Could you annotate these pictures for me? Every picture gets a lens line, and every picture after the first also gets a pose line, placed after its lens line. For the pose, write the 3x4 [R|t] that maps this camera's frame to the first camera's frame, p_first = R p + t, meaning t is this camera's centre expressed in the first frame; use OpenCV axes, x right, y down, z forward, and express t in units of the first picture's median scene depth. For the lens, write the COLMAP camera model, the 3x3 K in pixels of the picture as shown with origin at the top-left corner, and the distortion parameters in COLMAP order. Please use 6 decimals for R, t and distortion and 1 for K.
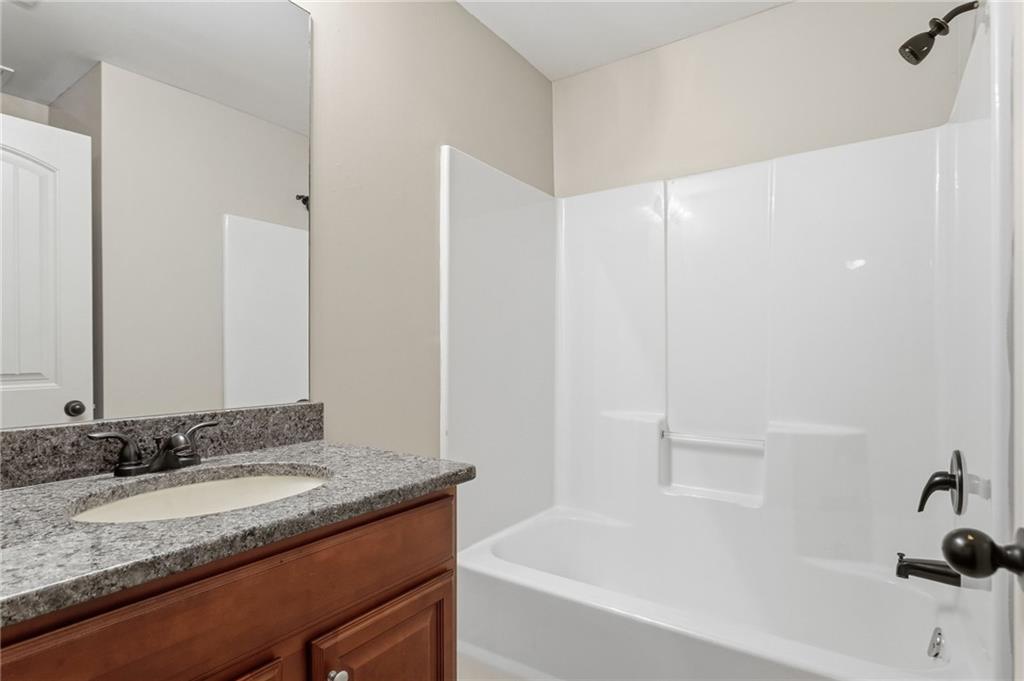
lens RADIAL K [[491.7, 0, 536.9], [0, 491.7, 342.3], [0, 0, 1]] dist [-0.022188, 0.009350]
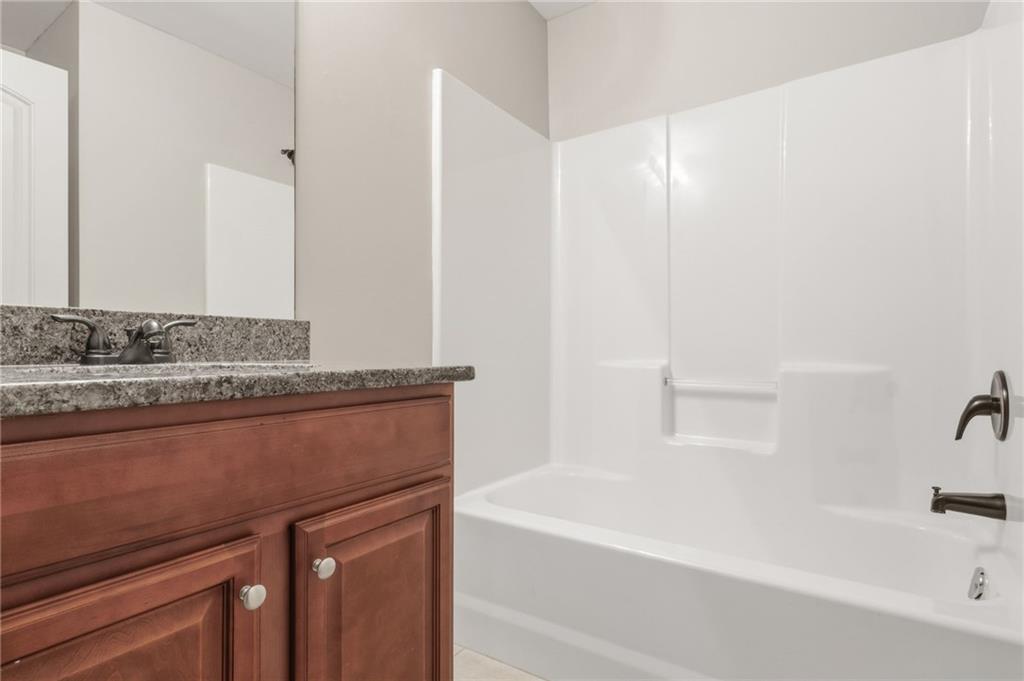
lens RADIAL K [[496.2, 0, 516.0], [0, 496.2, 336.0], [0, 0, 1]] dist [0.000160, -0.000471]
pose [[0.999877, -0.000054, -0.015669, -0.030562], [-0.000053, 0.999977, -0.006795, 0.189770], [0.015669, 0.006795, 0.999854, 0.066323]]
